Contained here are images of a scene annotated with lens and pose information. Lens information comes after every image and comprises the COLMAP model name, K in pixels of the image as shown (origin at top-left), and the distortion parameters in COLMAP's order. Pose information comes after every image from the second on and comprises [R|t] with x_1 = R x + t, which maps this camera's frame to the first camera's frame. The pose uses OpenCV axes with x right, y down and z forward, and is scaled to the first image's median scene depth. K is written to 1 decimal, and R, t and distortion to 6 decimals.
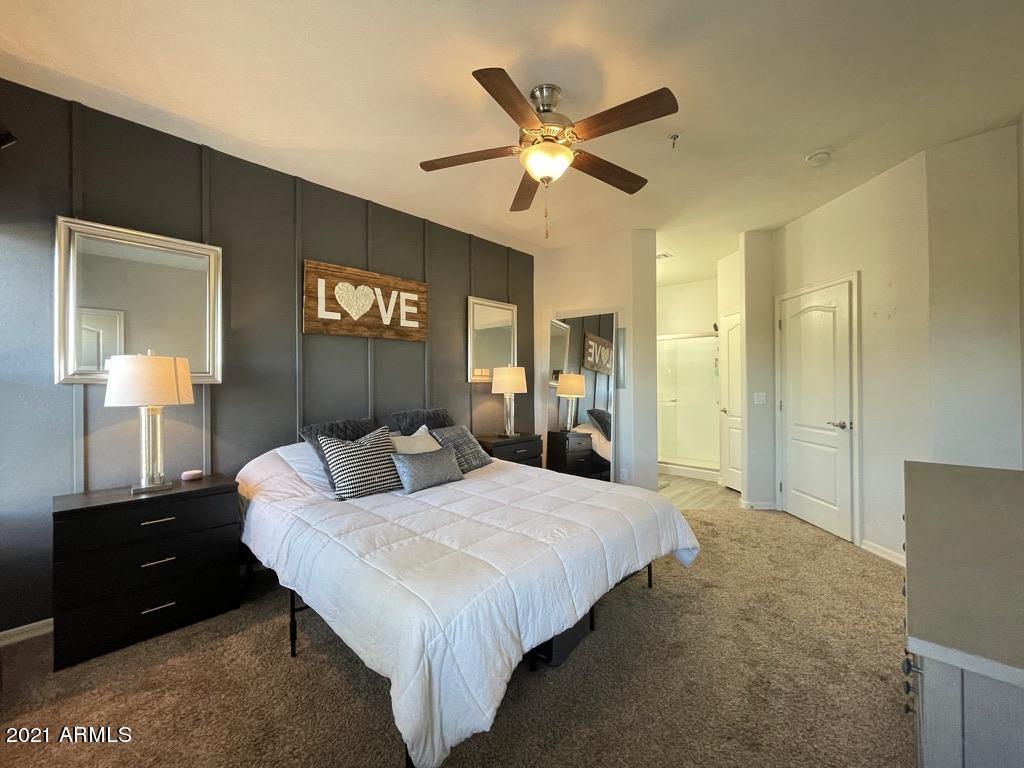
lens RADIAL K [[413.1, 0, 510.2], [0, 413.1, 377.6], [0, 0, 1]] dist [-0.009923, 0.003289]
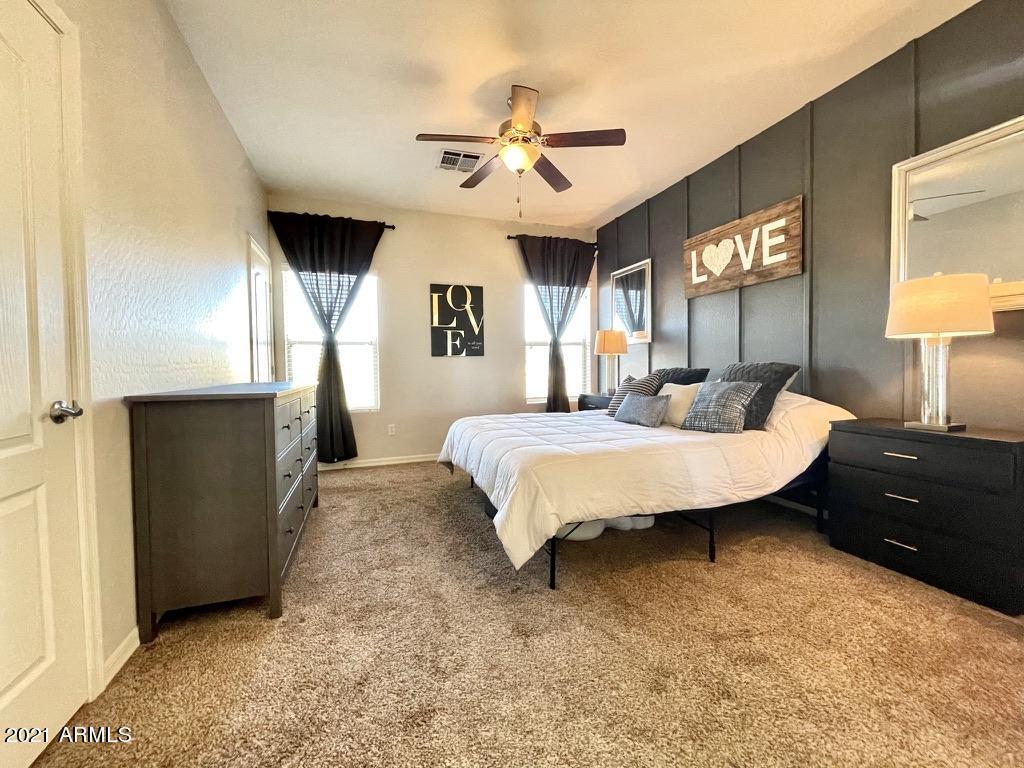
lens RADIAL K [[413.1, 0, 510.6], [0, 413.1, 381.7], [0, 0, 1]] dist [-0.009923, 0.003289]
pose [[-0.449556, 0.035849, -0.892532, 0.775309], [0.015311, 0.999357, 0.032428, 0.083858], [0.893121, 0.000913, -0.449816, 0.950627]]
